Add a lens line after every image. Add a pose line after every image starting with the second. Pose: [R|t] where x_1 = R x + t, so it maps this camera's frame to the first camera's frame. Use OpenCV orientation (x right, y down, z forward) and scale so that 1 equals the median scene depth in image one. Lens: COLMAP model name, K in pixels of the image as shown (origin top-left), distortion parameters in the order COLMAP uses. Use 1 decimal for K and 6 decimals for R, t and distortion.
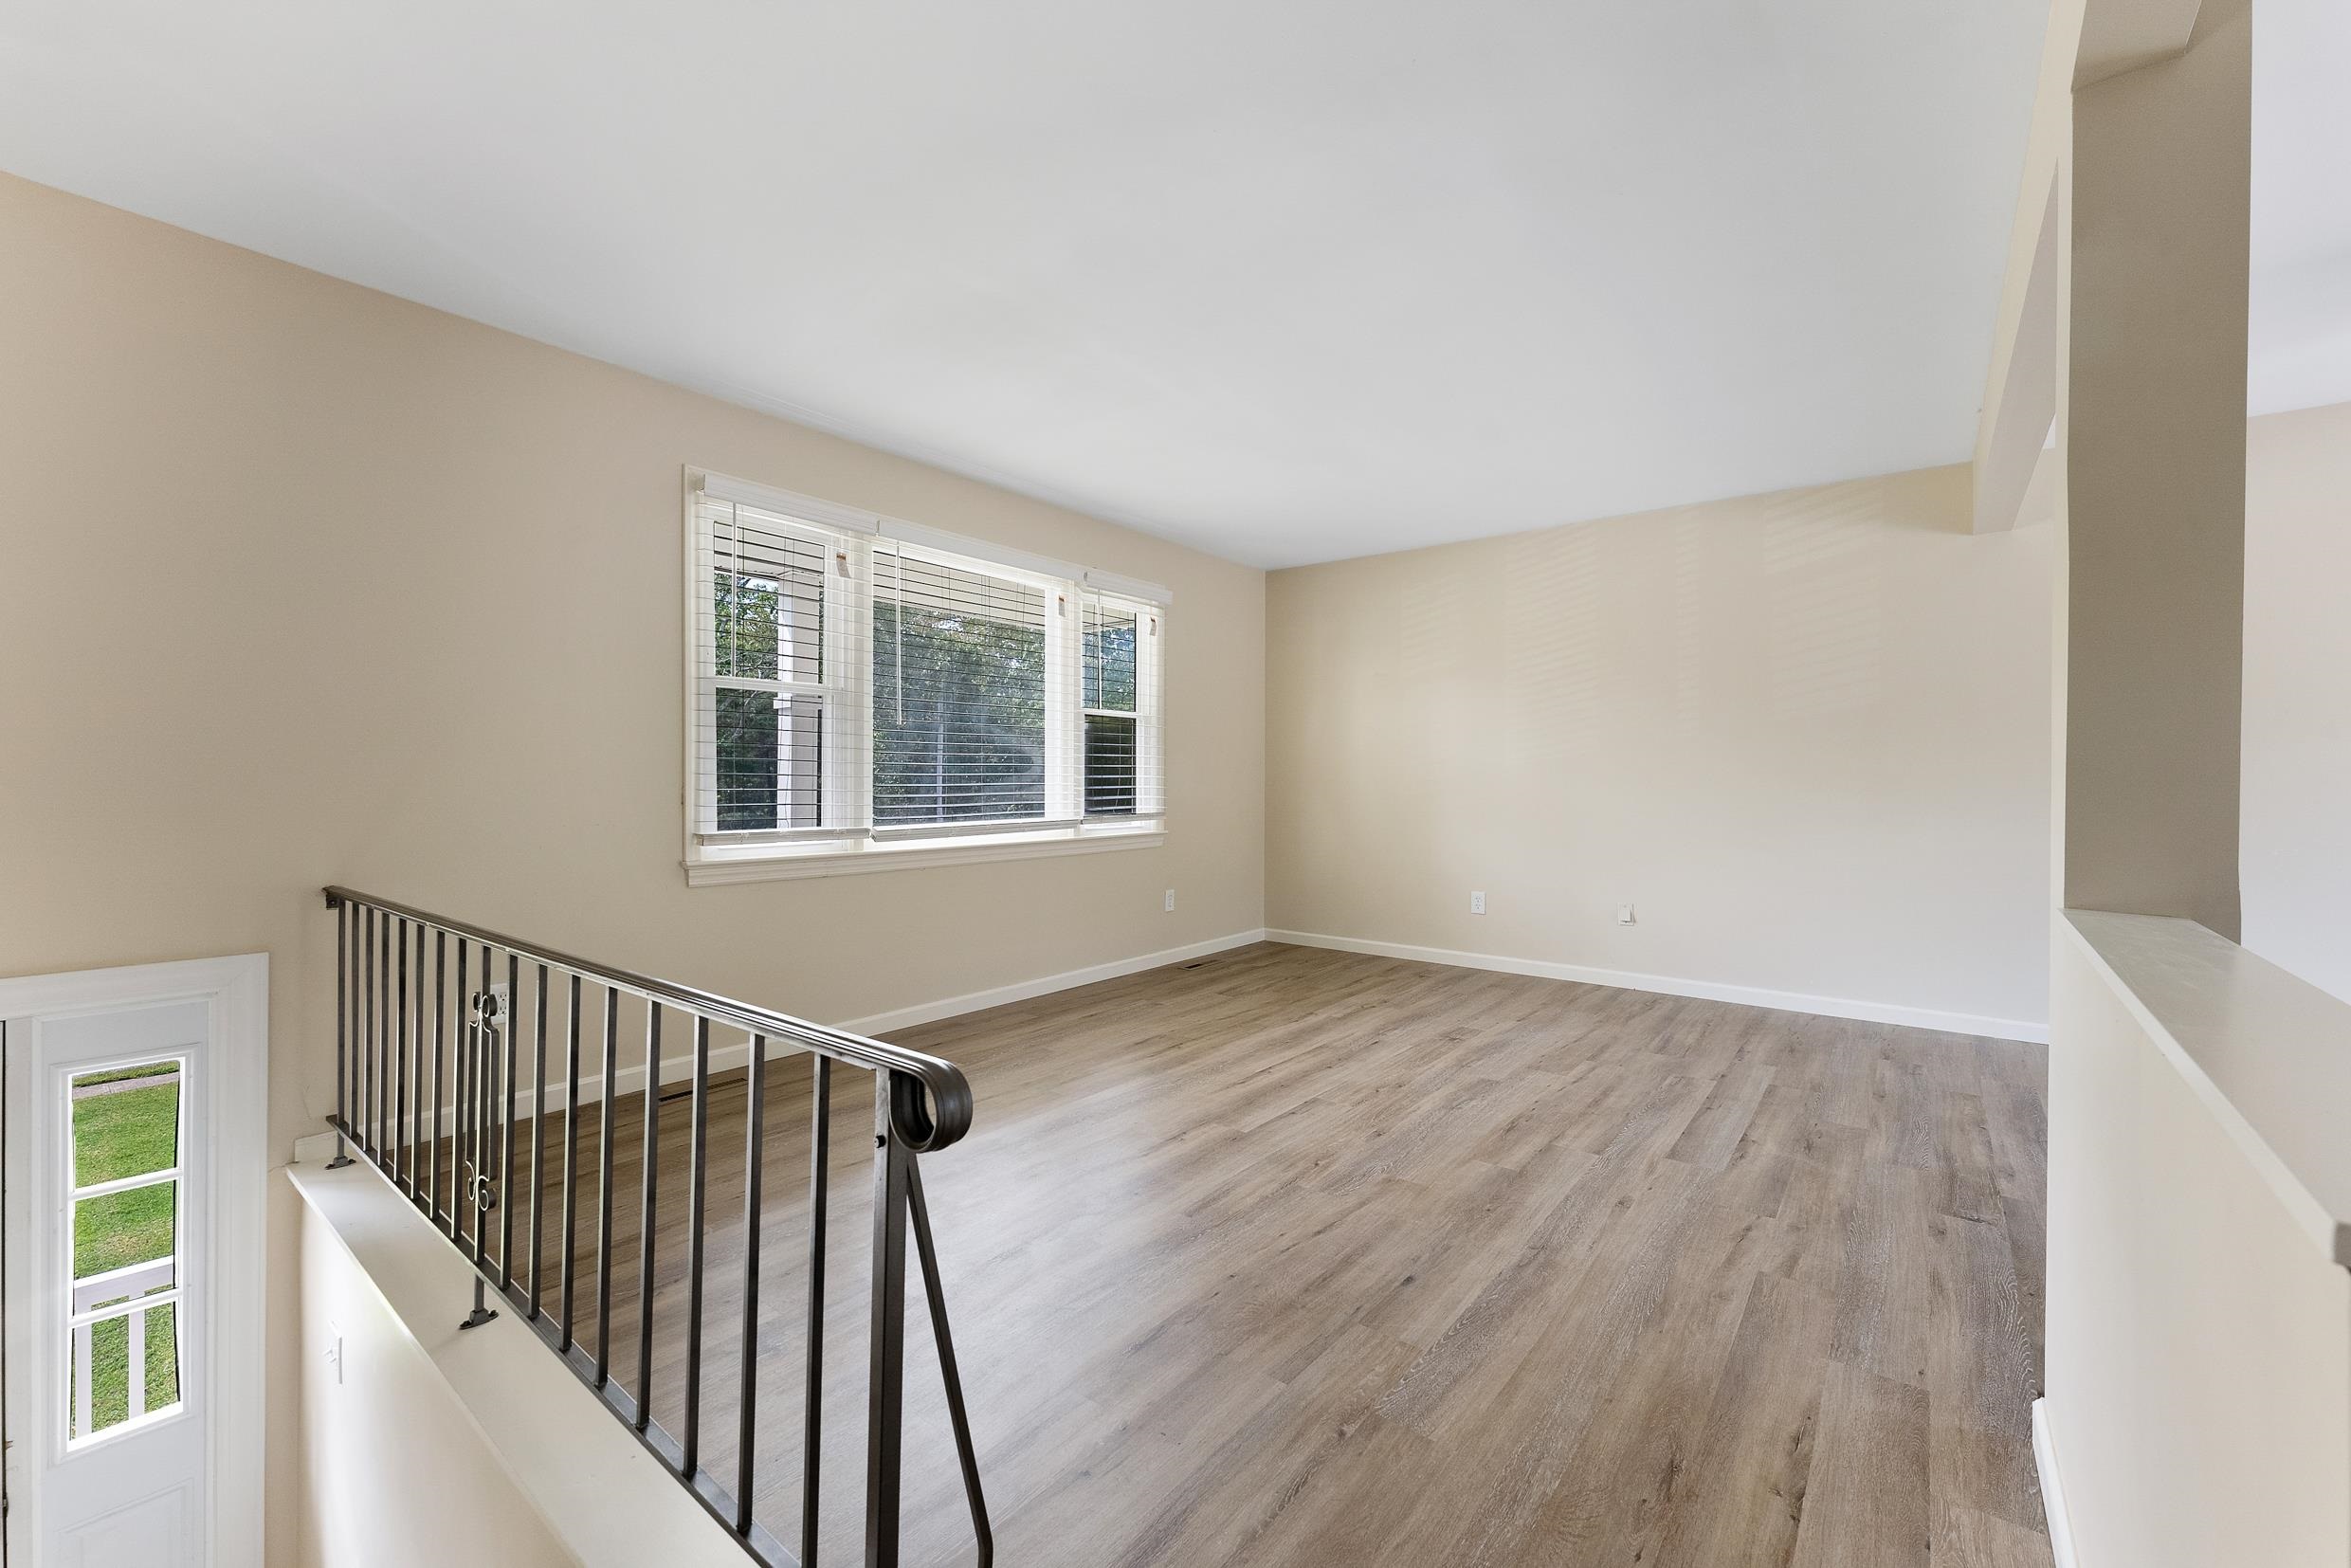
lens RADIAL K [[966.7, 0, 1214.4], [0, 966.7, 779.8], [0, 0, 1]] dist [0.000296, -0.001648]
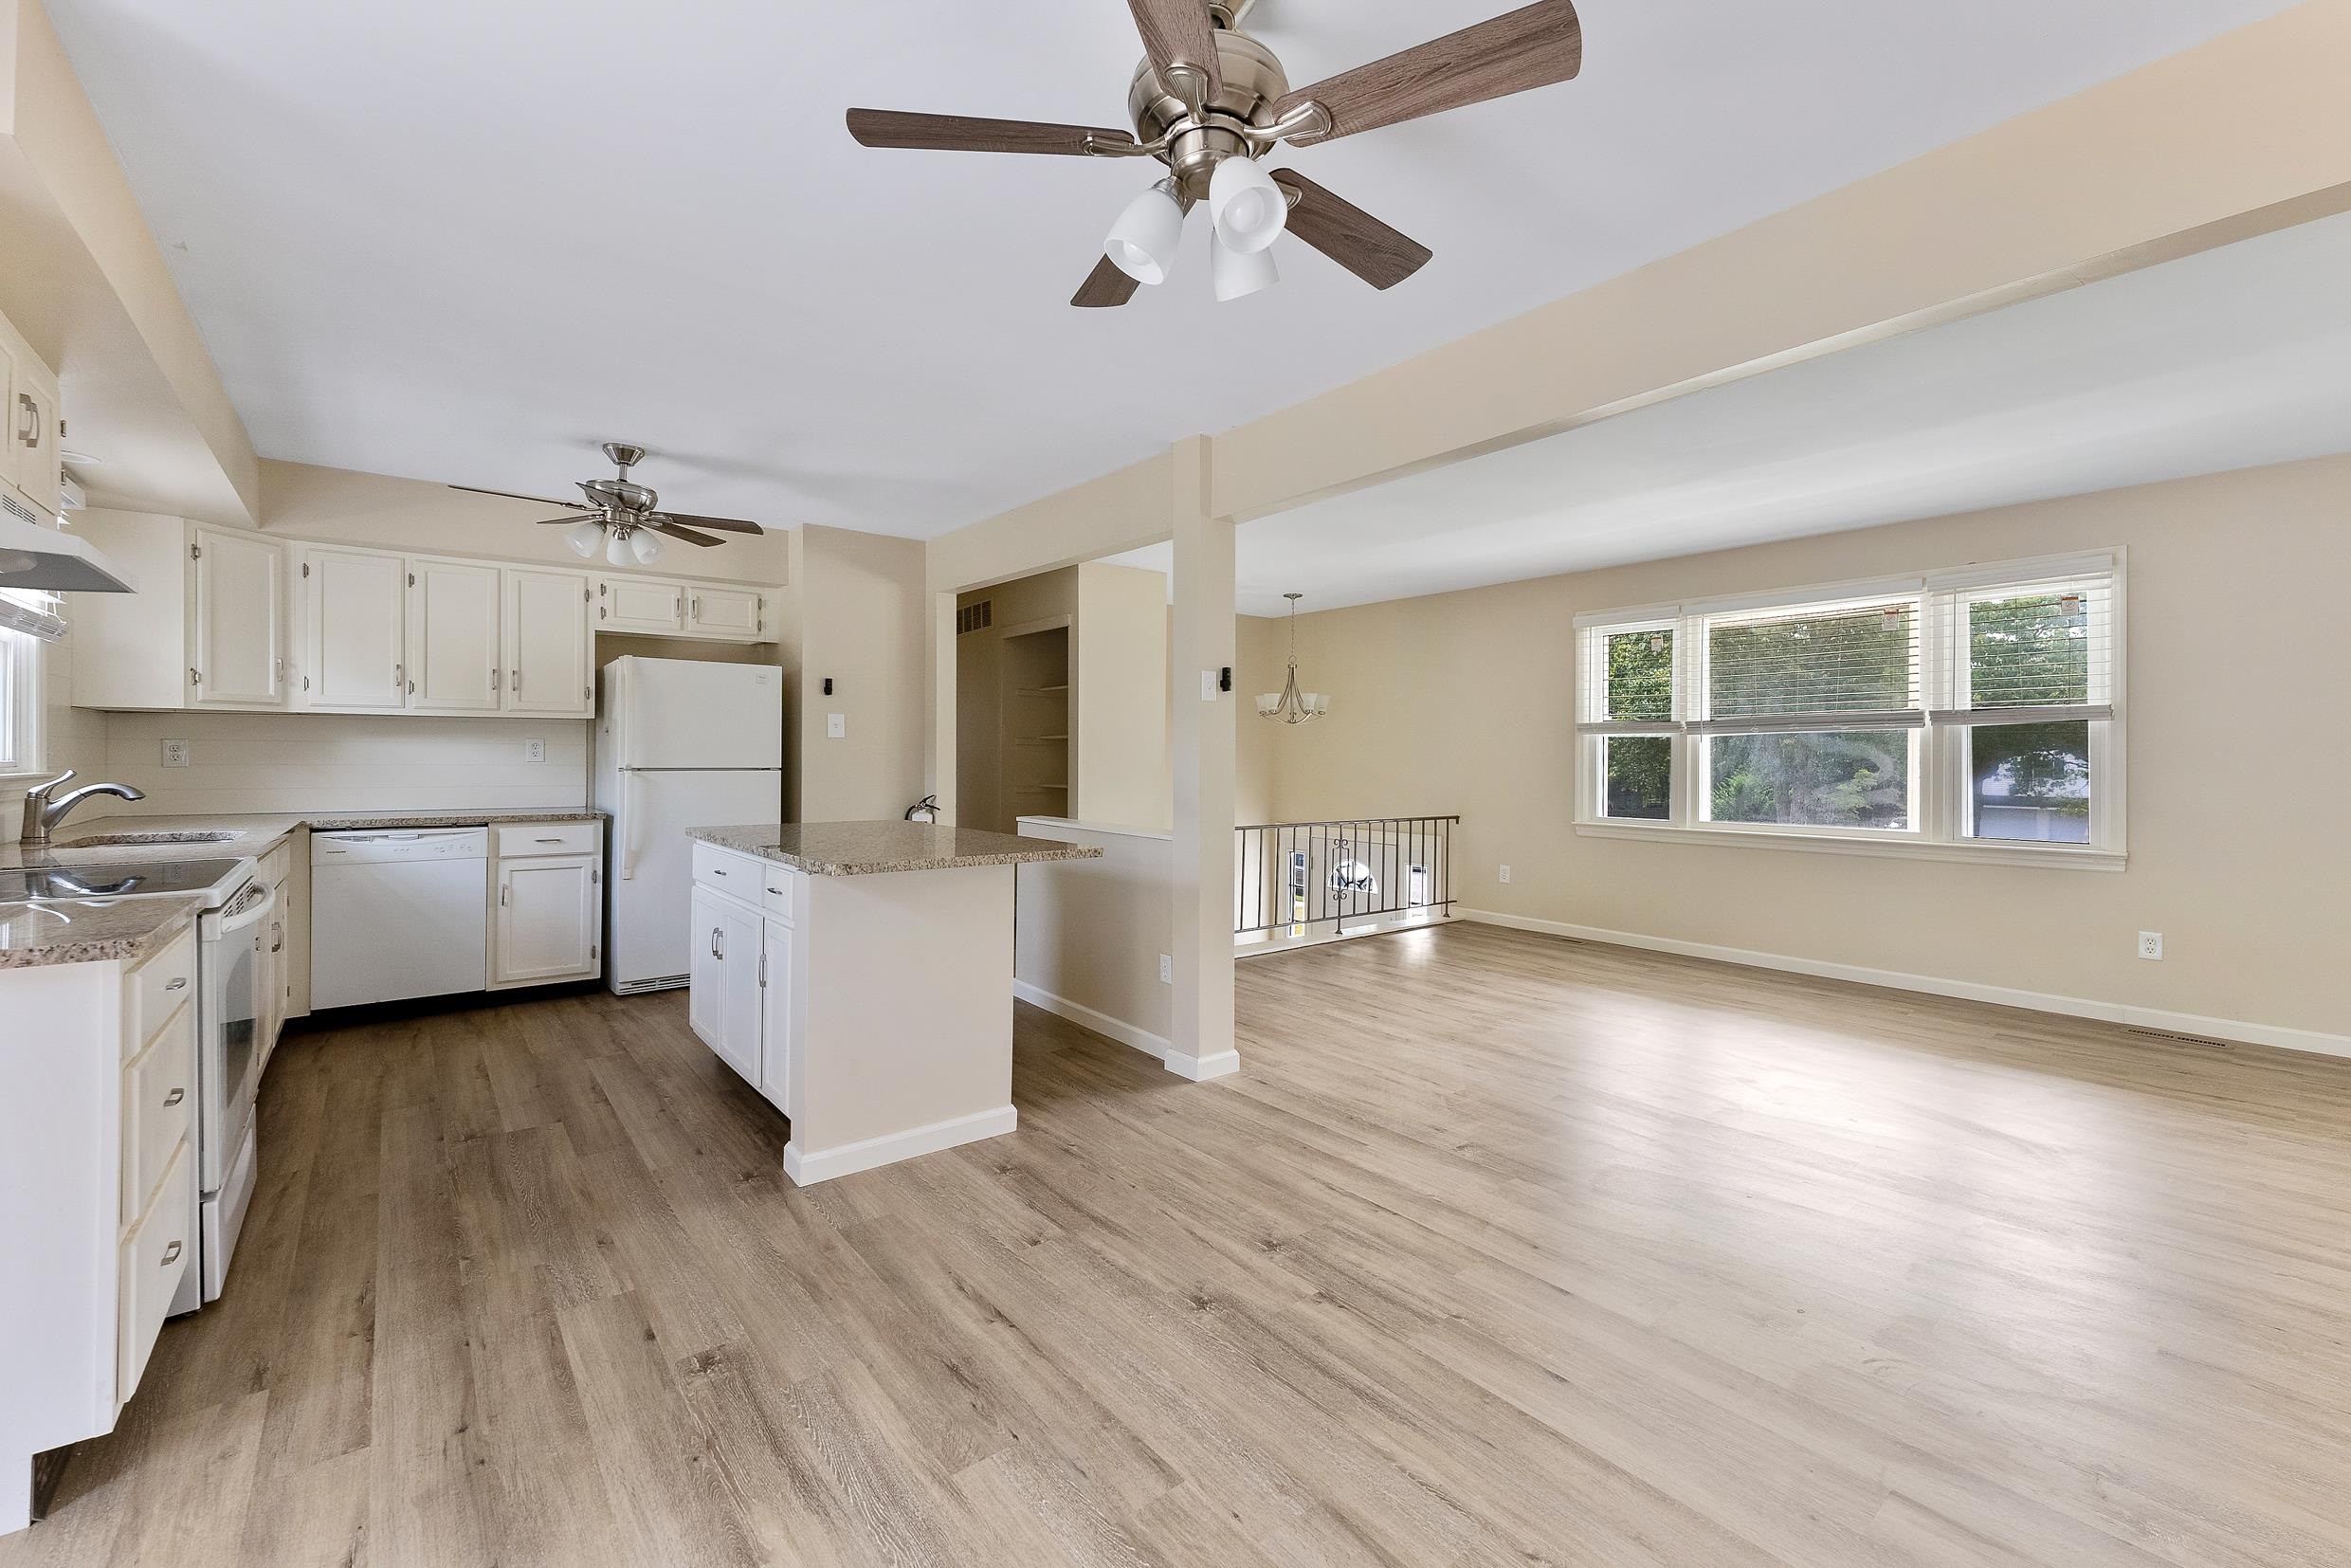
lens RADIAL K [[966.7, 0, 1200.2], [0, 966.7, 753.9], [0, 0, 1]] dist [0.000296, -0.001648]
pose [[-0.224703, -0.008627, -0.974389, 1.965428], [-0.004888, 0.999958, -0.007726, -0.042395], [0.974415, 0.003027, -0.224735, 0.896075]]
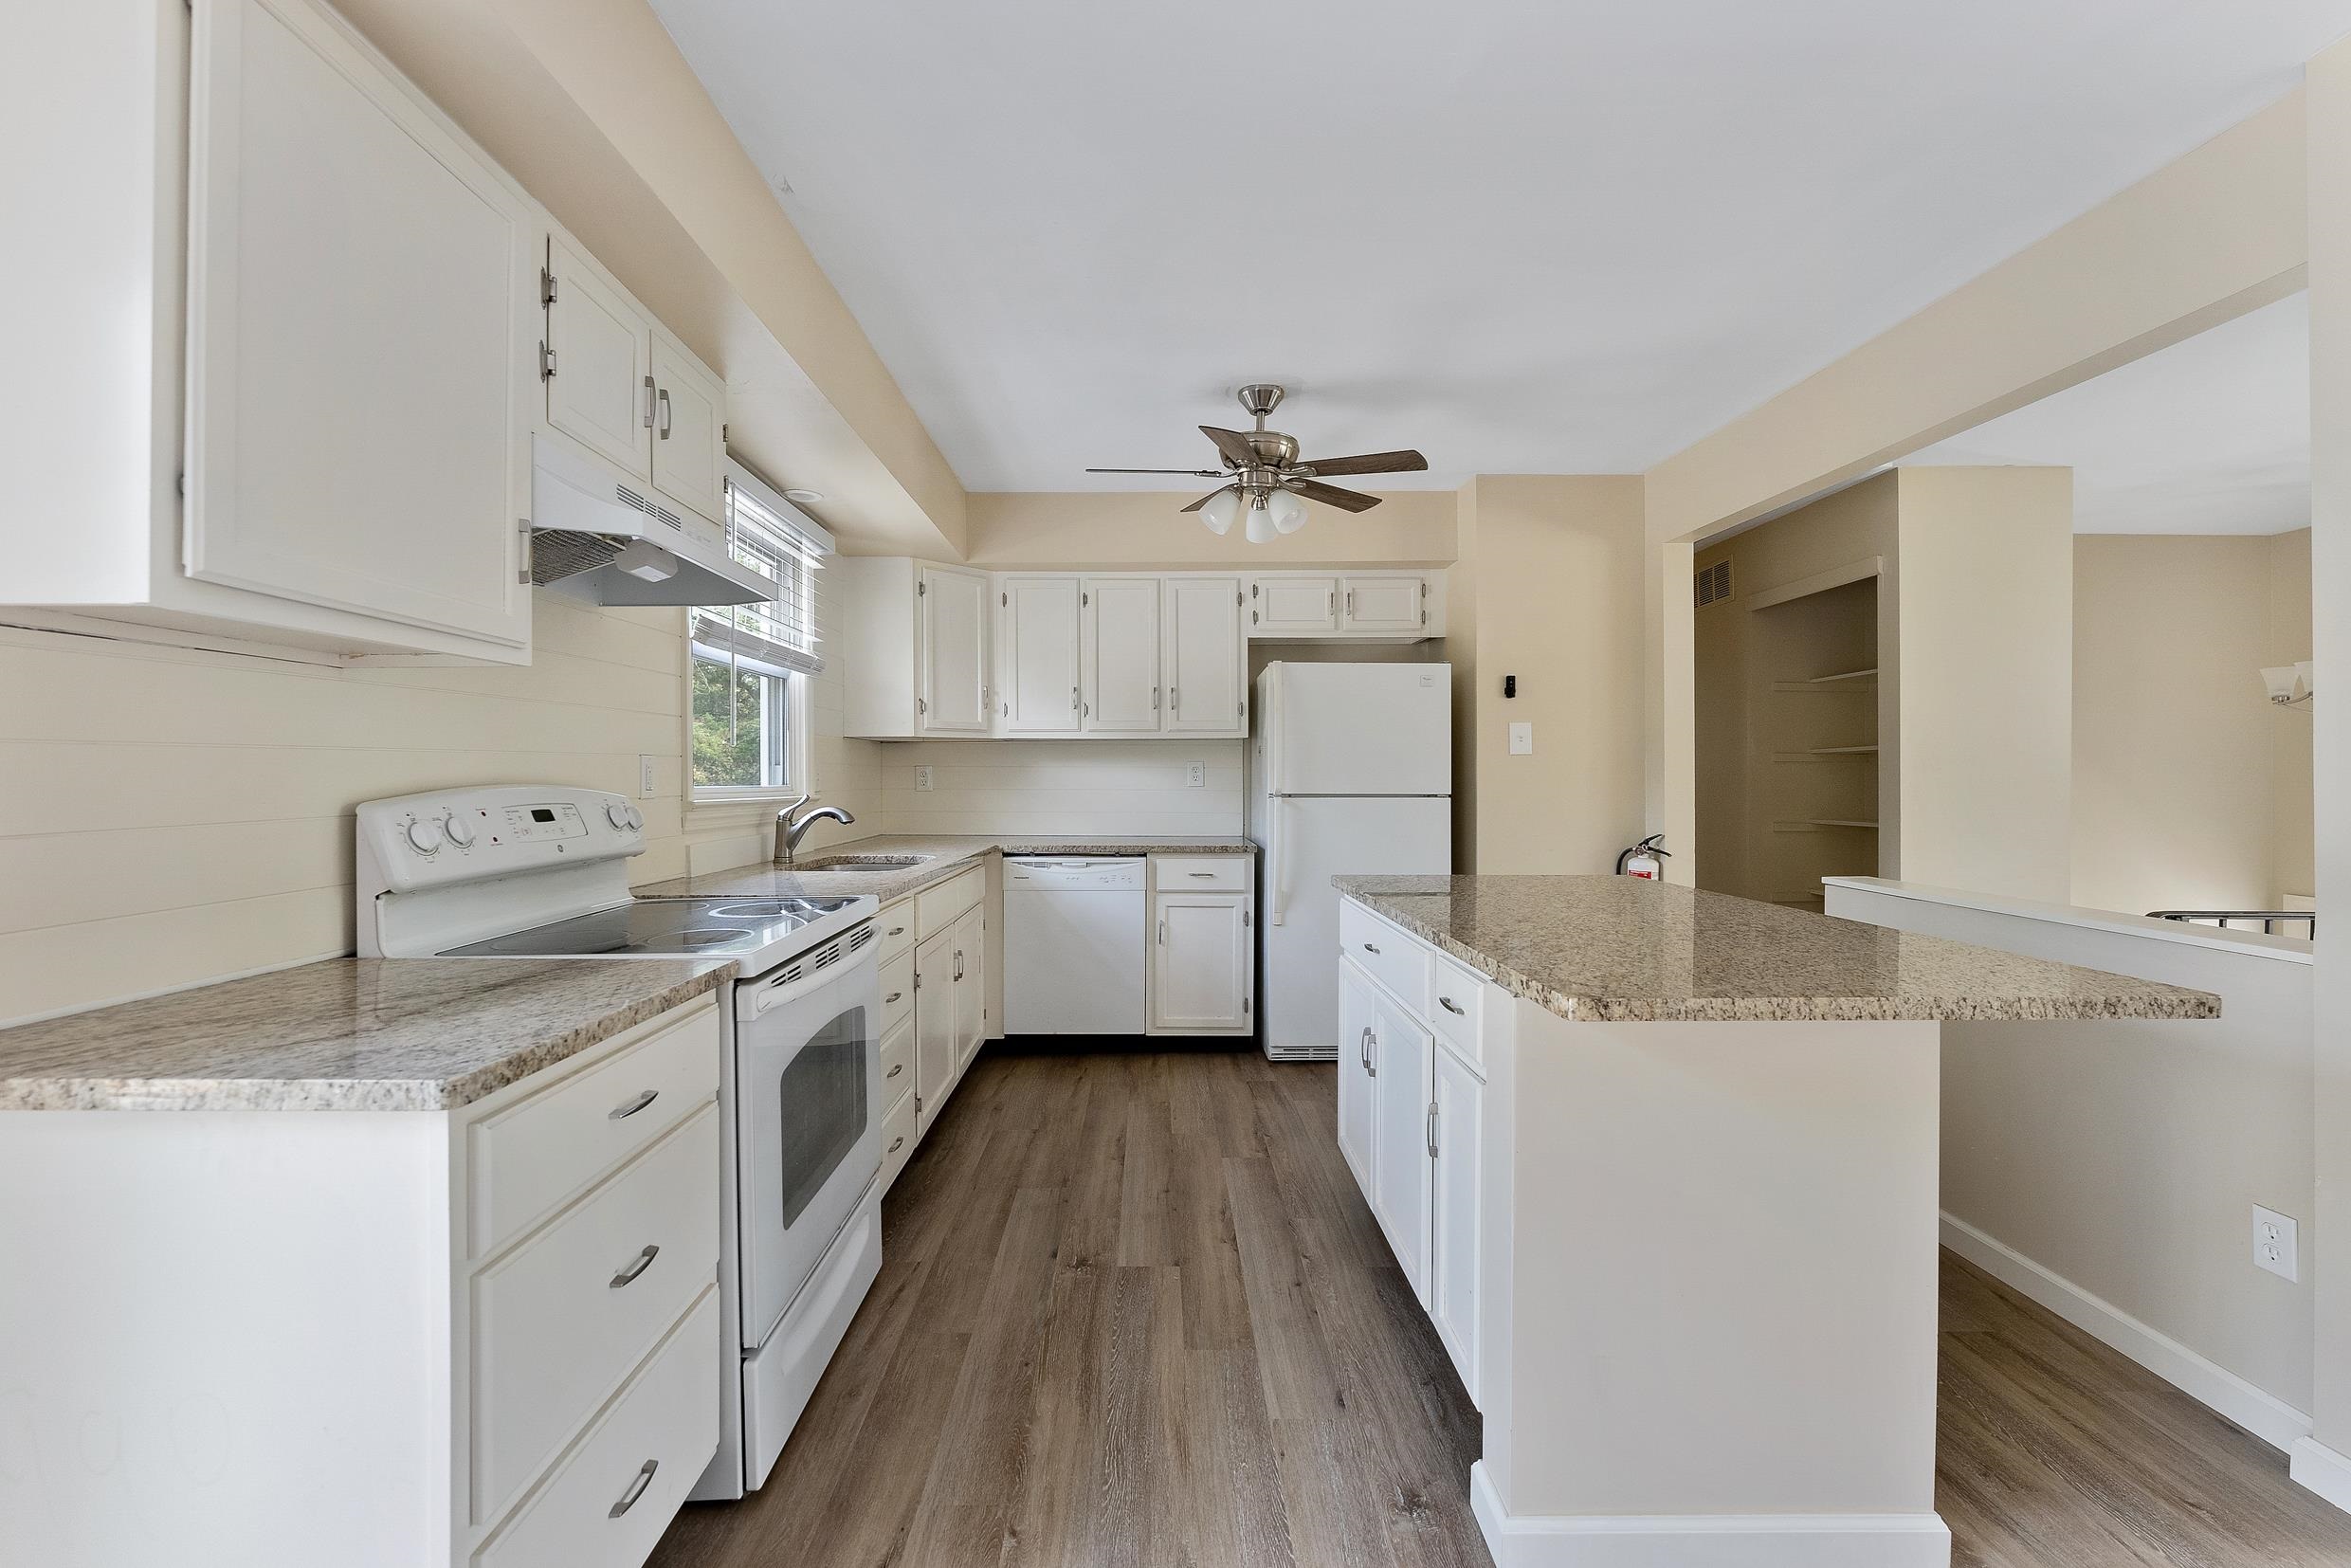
lens RADIAL K [[995.8, 0, 1159.7], [0, 995.8, 779.3], [0, 0, 1]] dist [0.003545, 0.000325]
pose [[-0.791045, -0.005977, -0.611729, 1.554865], [-0.003650, 0.999981, -0.005050, -0.039334], [0.611747, -0.001762, -0.791051, 0.578430]]
